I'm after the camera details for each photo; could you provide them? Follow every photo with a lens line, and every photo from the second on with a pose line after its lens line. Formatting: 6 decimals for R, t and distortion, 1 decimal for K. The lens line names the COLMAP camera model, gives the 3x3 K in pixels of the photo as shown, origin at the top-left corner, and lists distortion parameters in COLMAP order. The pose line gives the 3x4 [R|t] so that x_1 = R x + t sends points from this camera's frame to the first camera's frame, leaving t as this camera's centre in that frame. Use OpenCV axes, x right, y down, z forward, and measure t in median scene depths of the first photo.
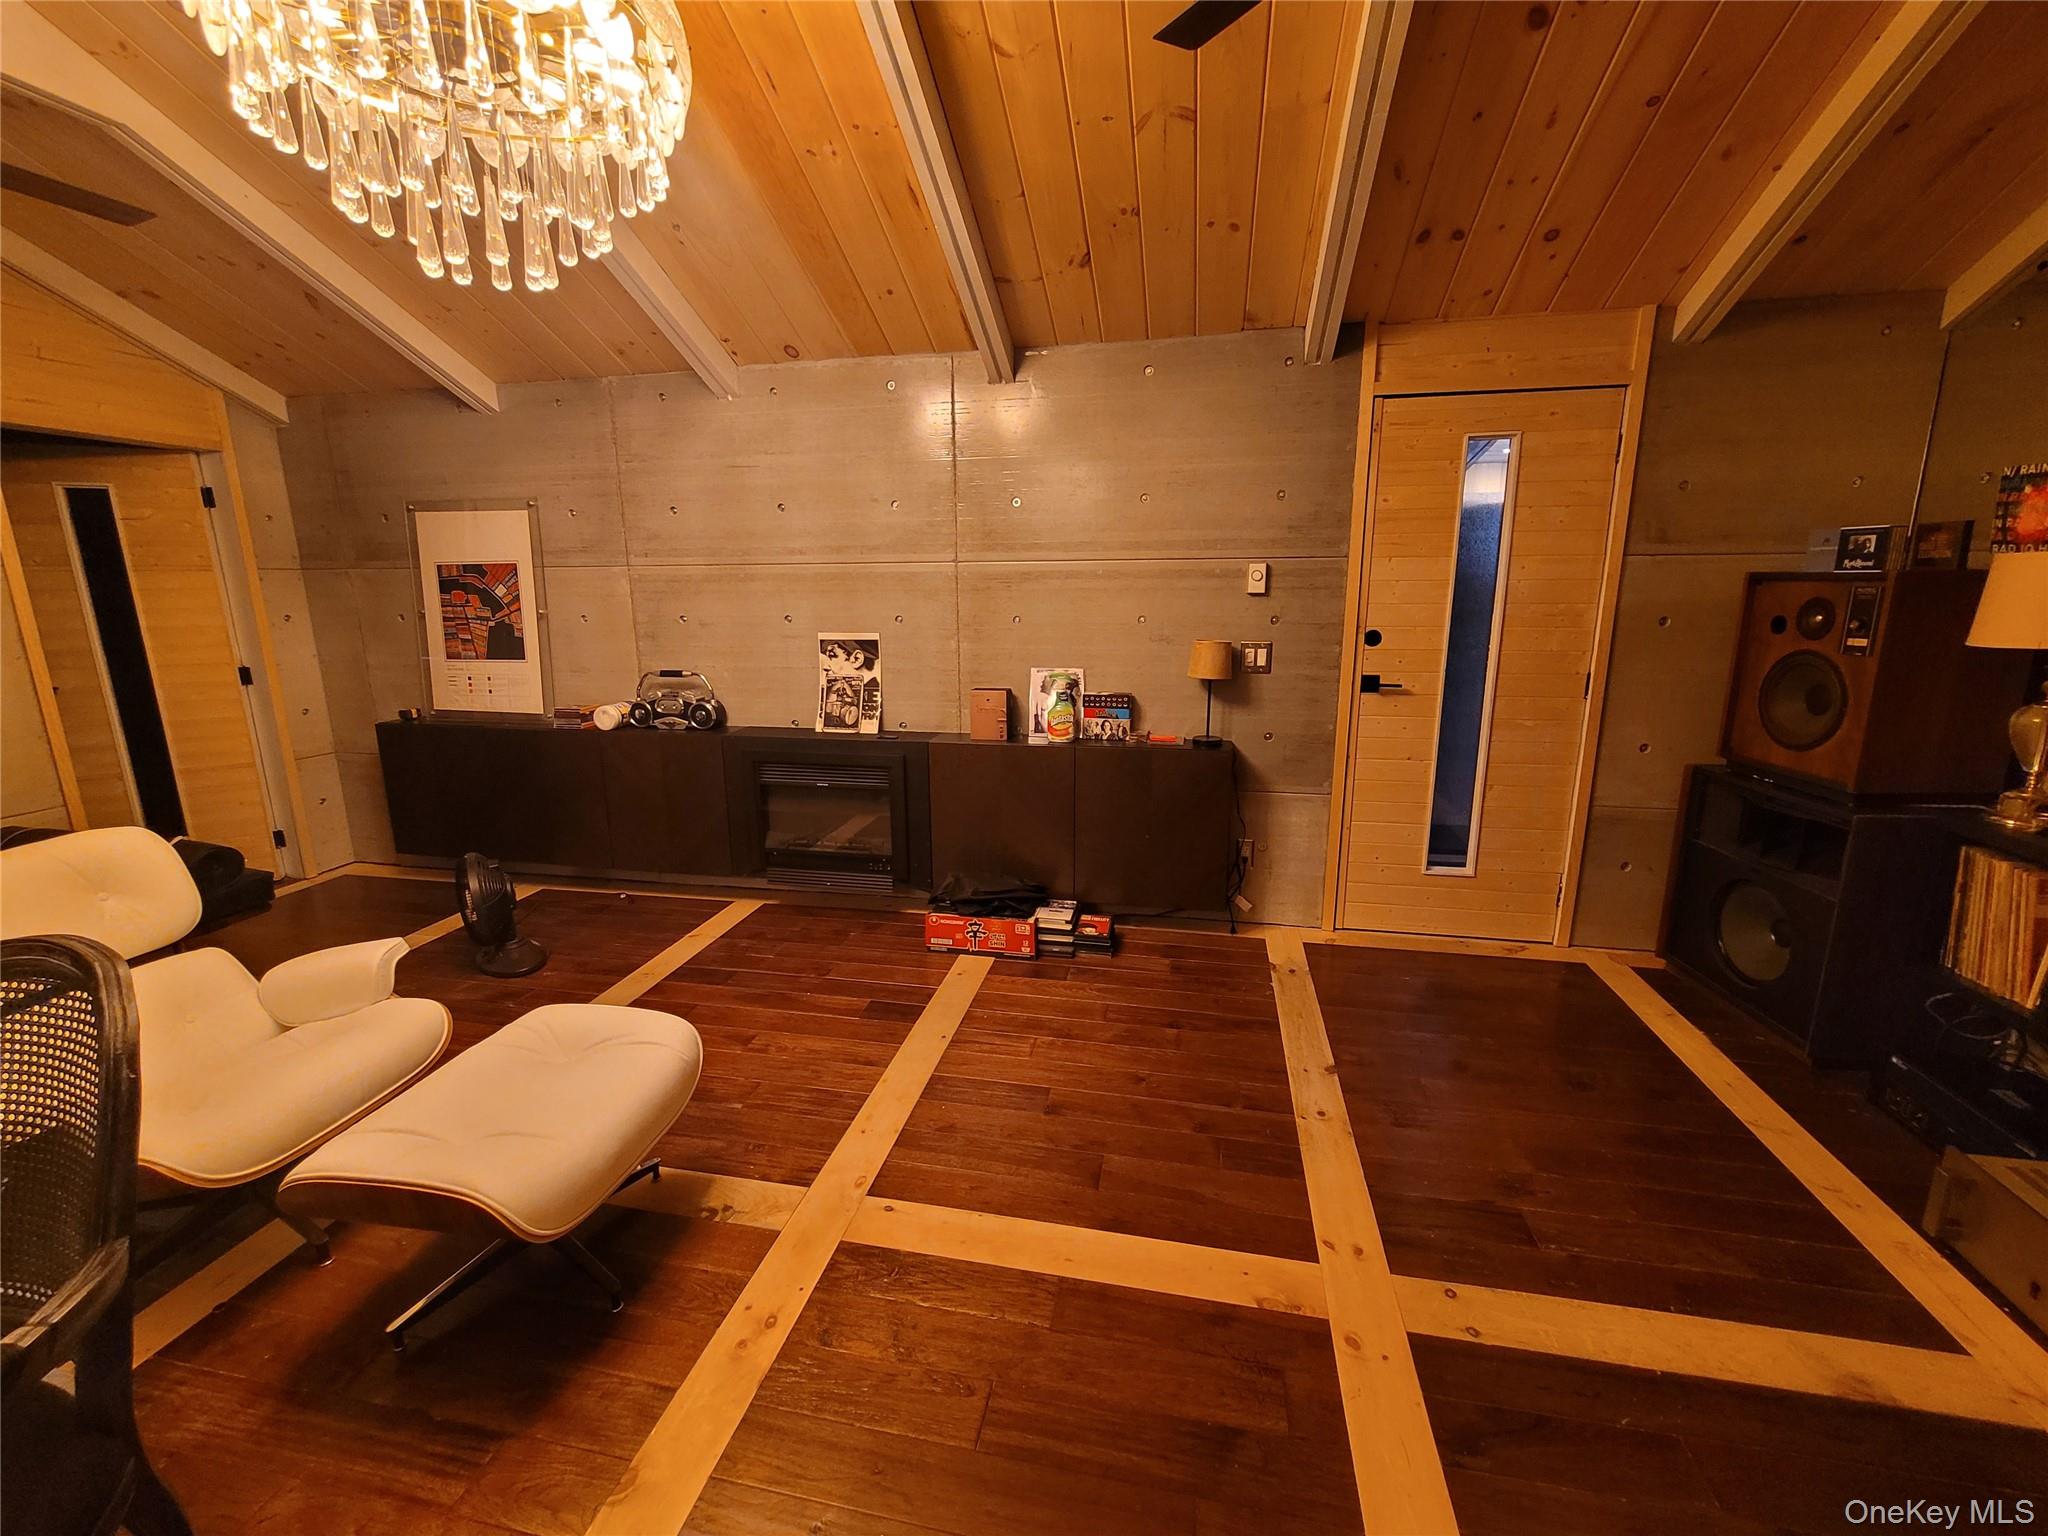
lens RADIAL K [[834.5, 0, 1032.9], [0, 834.5, 763.5], [0, 0, 1]] dist [0.000456, 0.000351]
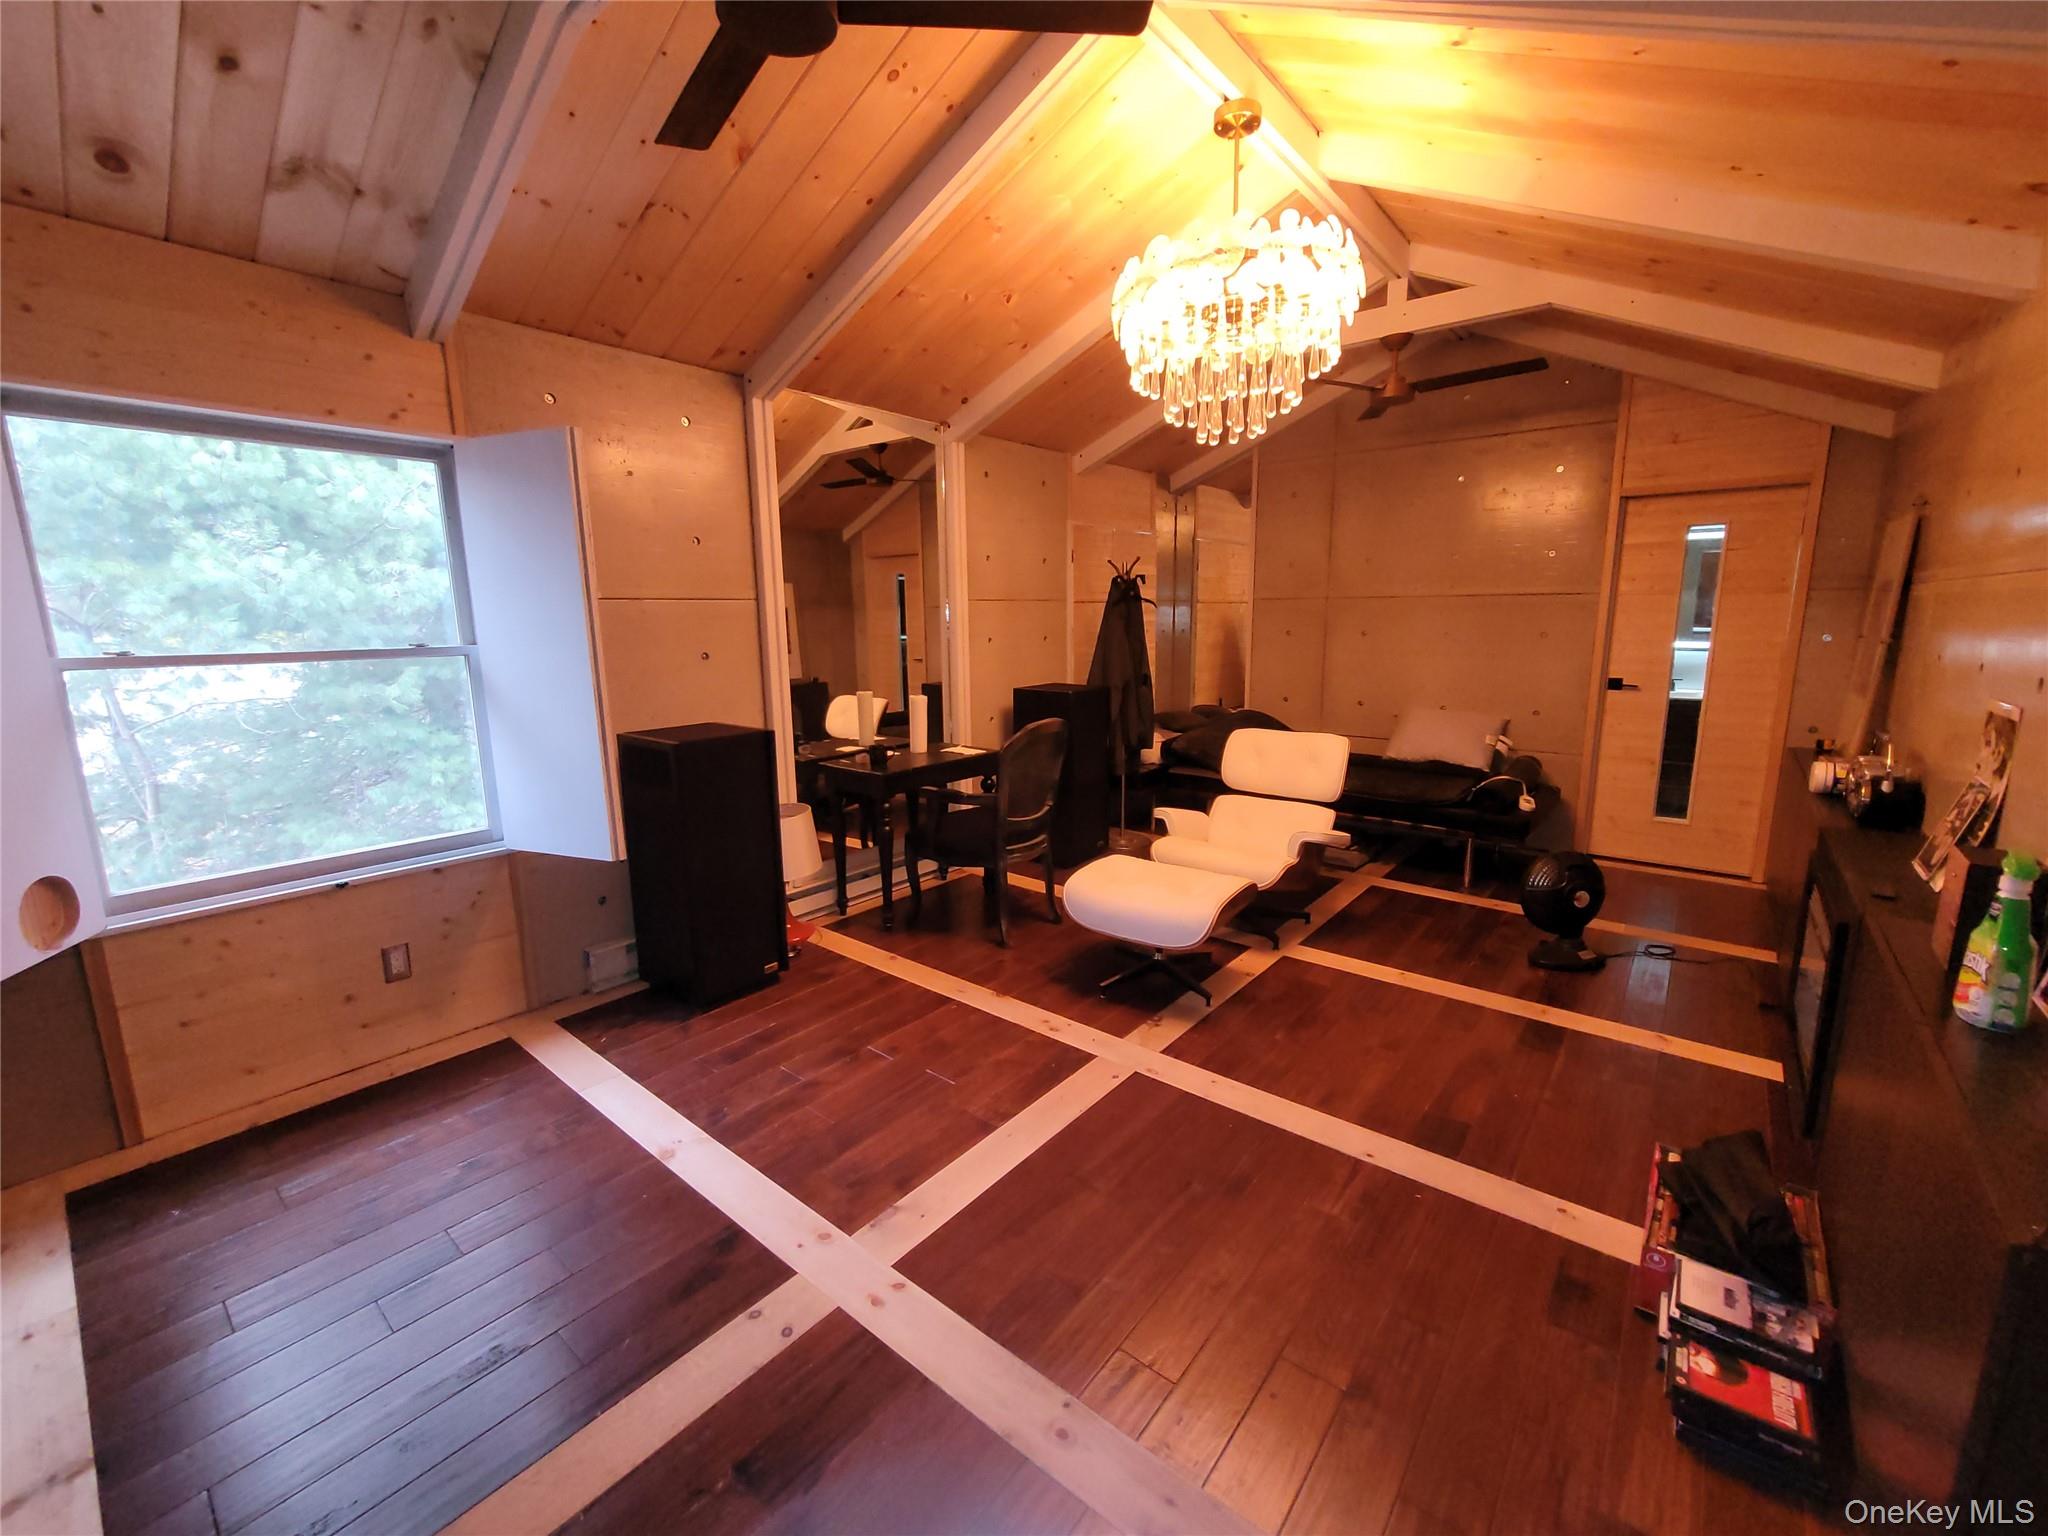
lens RADIAL K [[834.5, 0, 1031.3], [0, 834.5, 768.1], [0, 0, 1]] dist [0.000456, 0.000351]
pose [[-0.466807, 0.165603, -0.868716, 1.125354], [-0.175341, 0.945478, 0.274456, -0.334464], [0.866803, 0.280439, -0.412319, 1.483287]]
